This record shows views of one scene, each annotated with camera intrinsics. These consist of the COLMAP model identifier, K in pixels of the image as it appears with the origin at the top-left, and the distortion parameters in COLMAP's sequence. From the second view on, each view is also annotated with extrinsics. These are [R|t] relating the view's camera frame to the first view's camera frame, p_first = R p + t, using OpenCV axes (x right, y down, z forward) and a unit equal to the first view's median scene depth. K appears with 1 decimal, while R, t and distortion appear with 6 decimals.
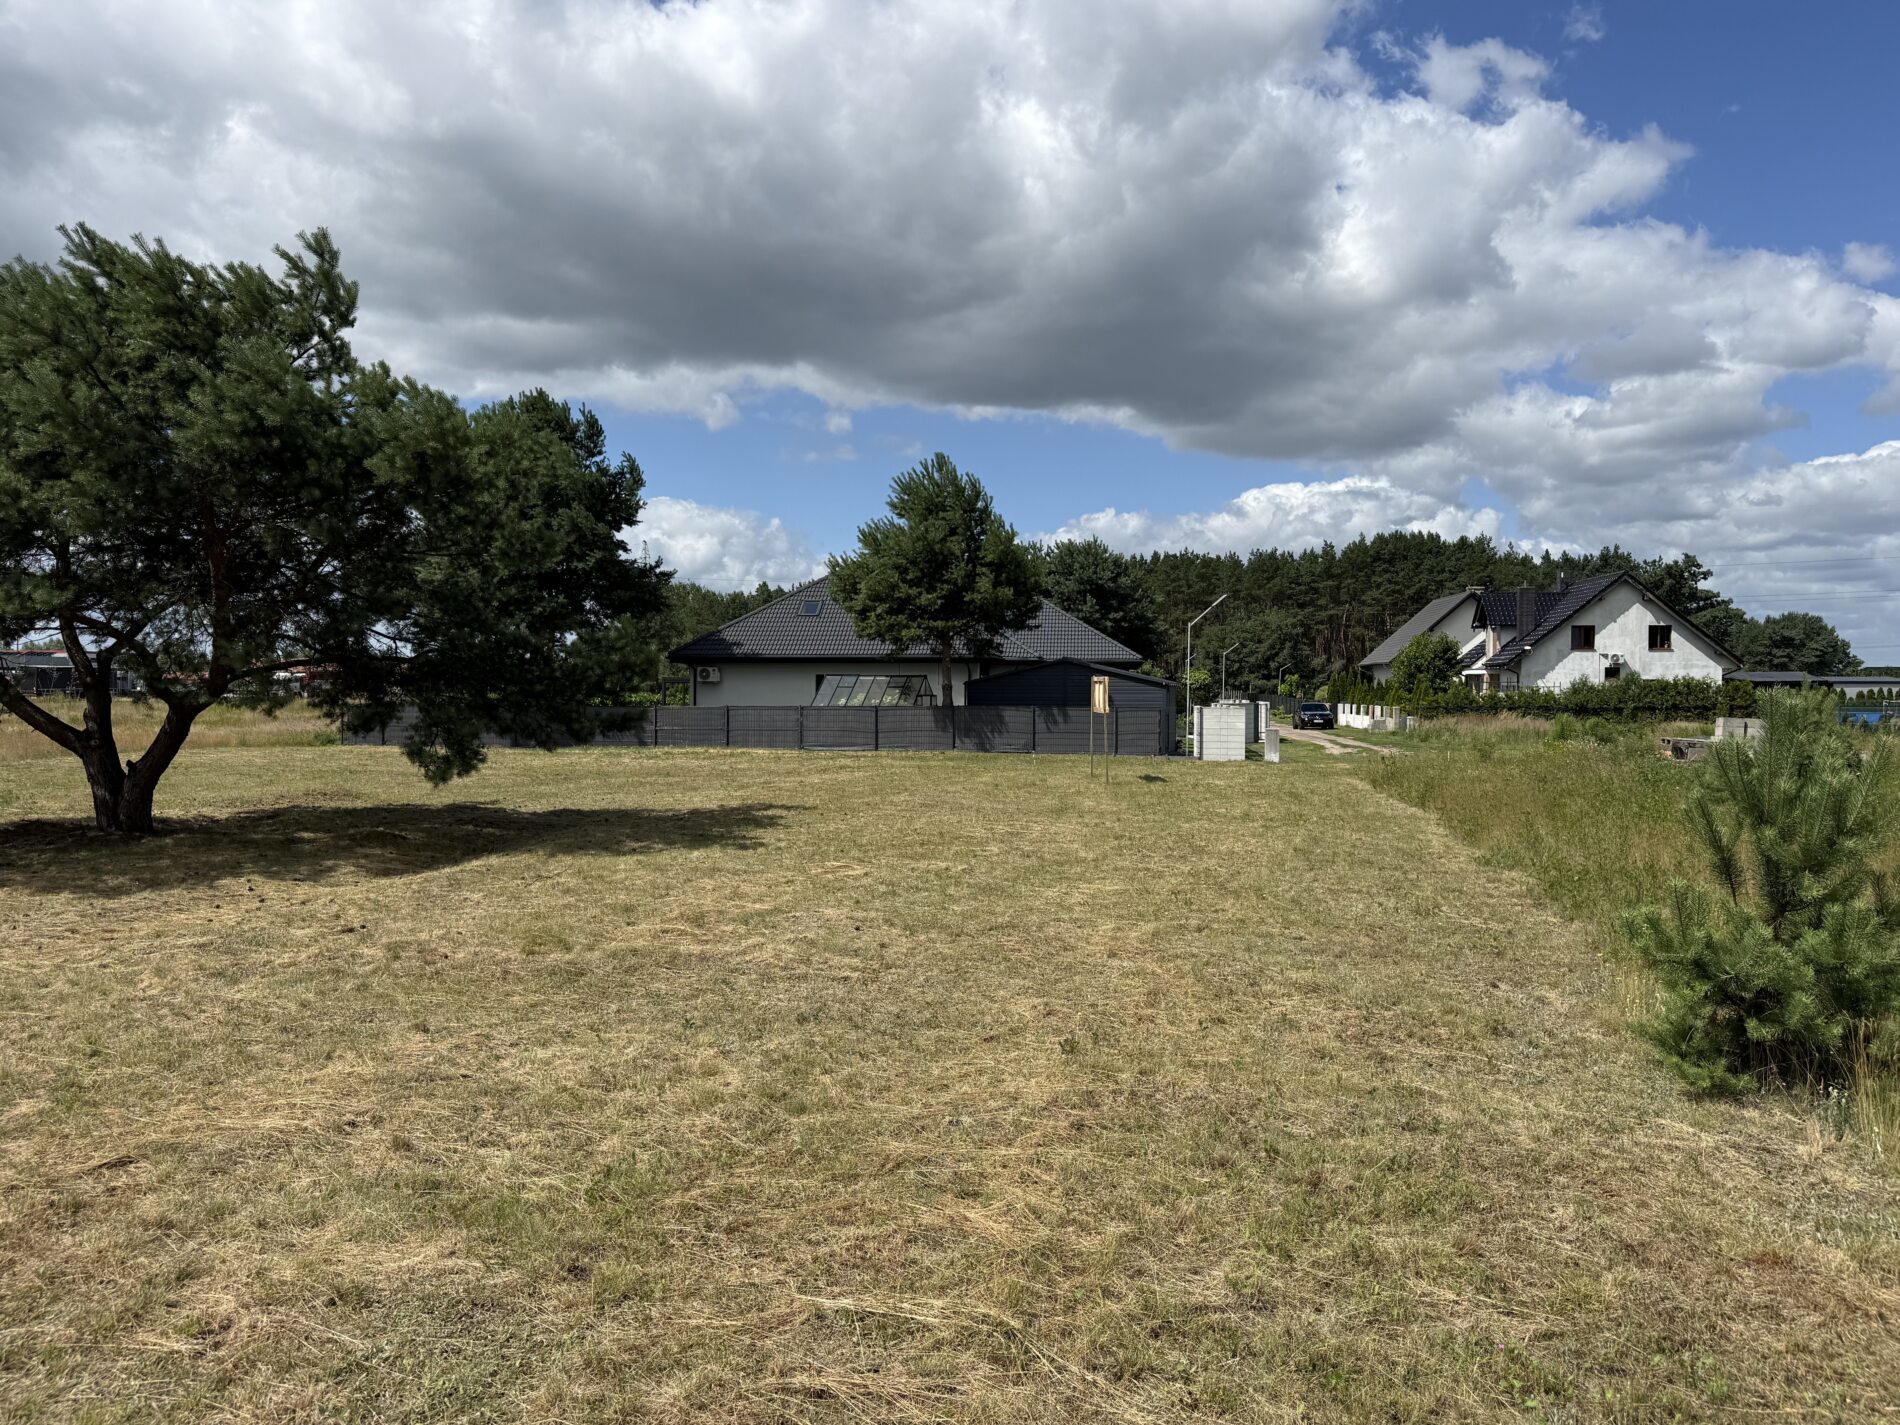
lens RADIAL K [[1259.6, 0, 950.0], [0, 1259.6, 712.5], [0, 0, 1]] dist [-0.000972, -0.000420]
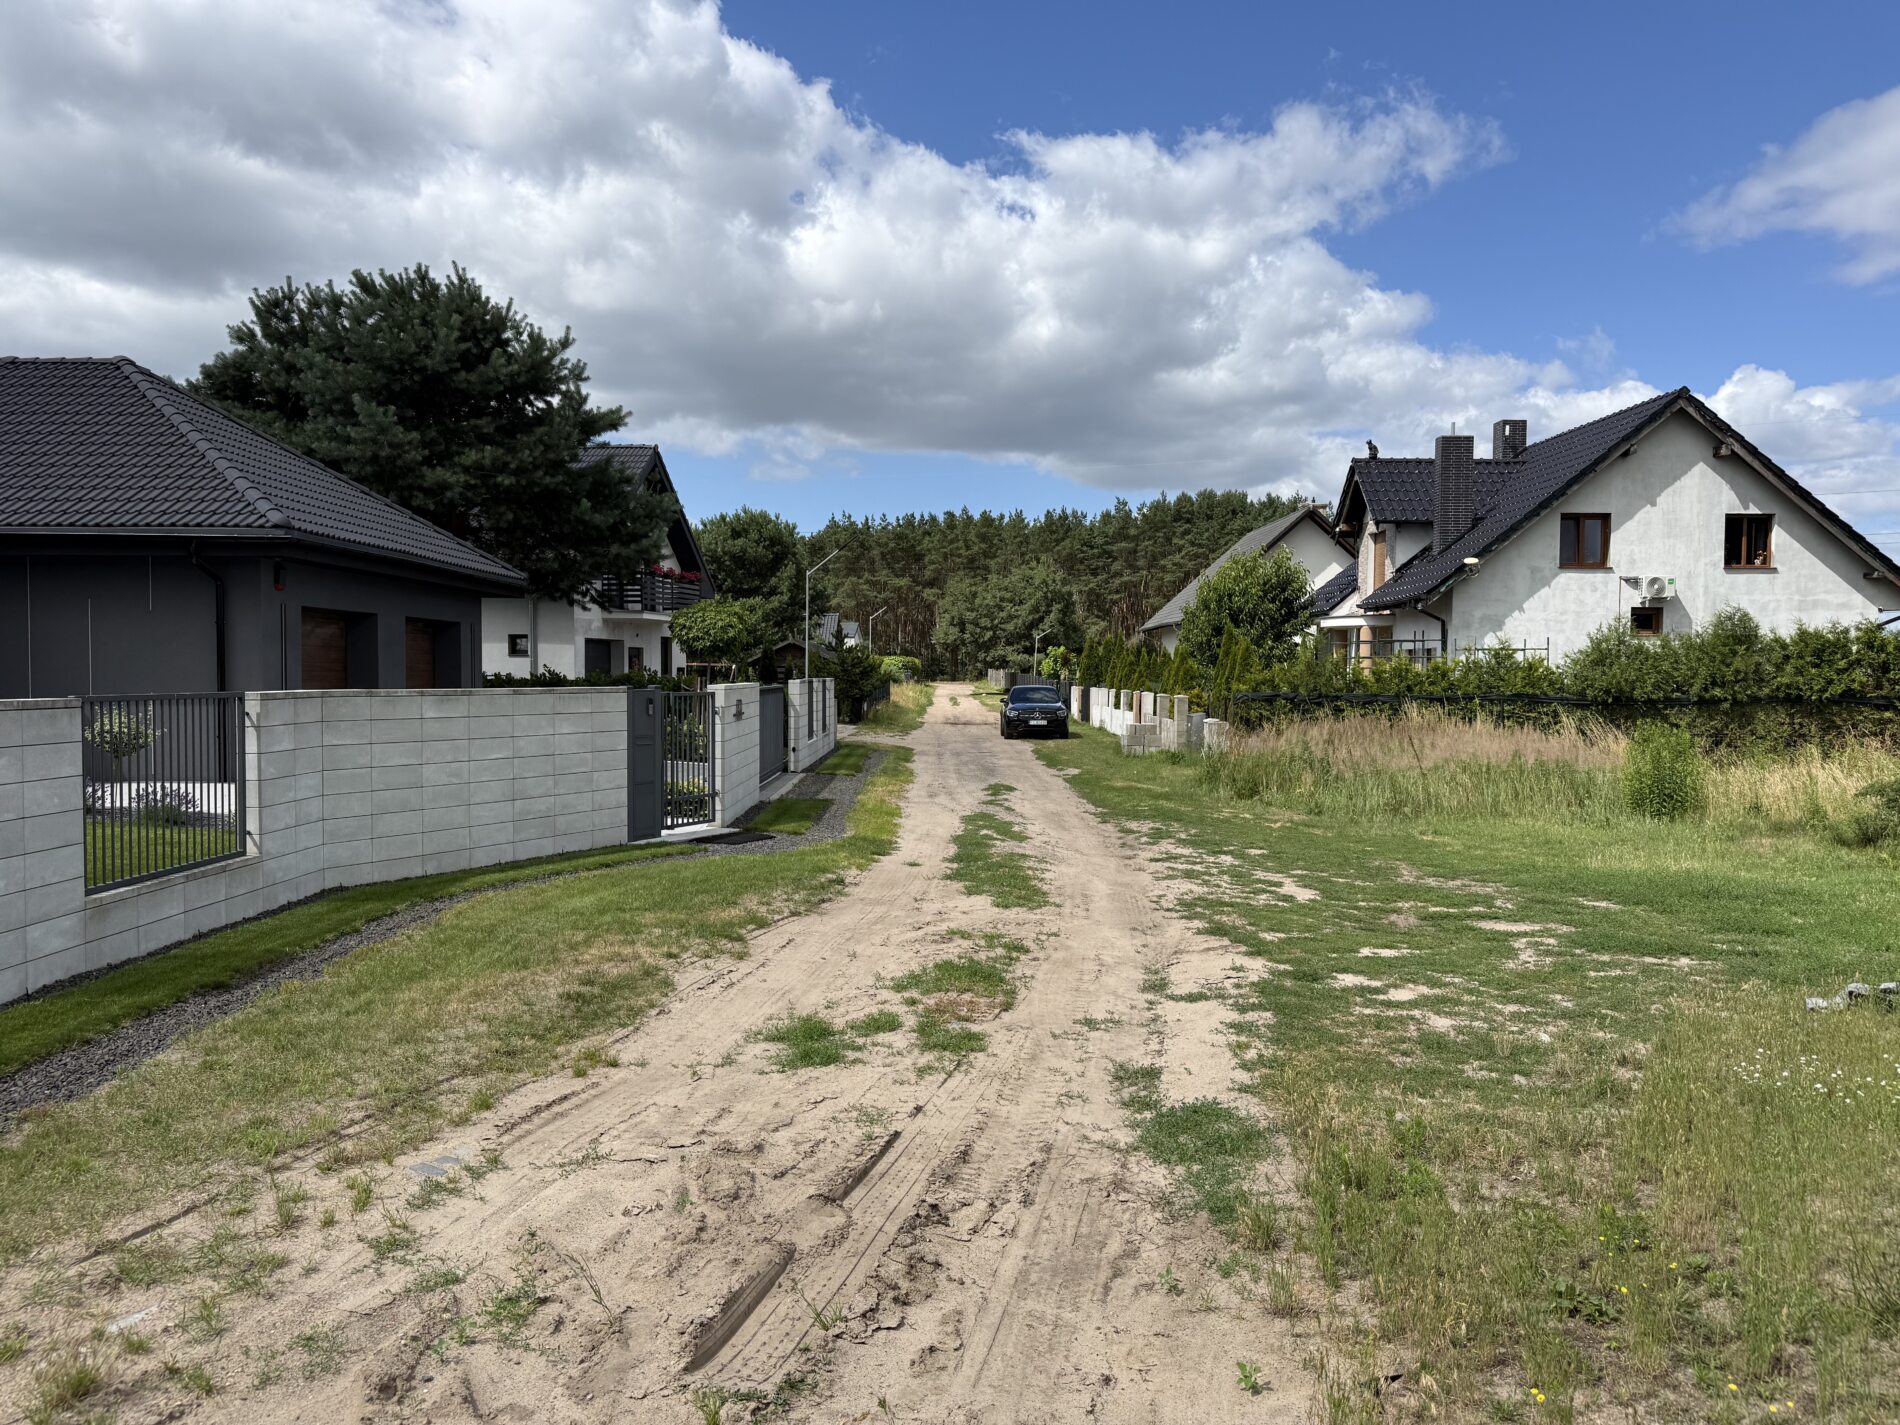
lens RADIAL K [[1327.4, 0, 950.0], [0, 1327.4, 712.5], [0, 0, 1]] dist [0.003925, 0.000508]
pose [[0.988296, -0.001125, 0.152543, 0.193903], [-0.000884, 0.999914, 0.013098, -0.004181], [-0.152545, -0.013079, 0.988210, 0.527798]]
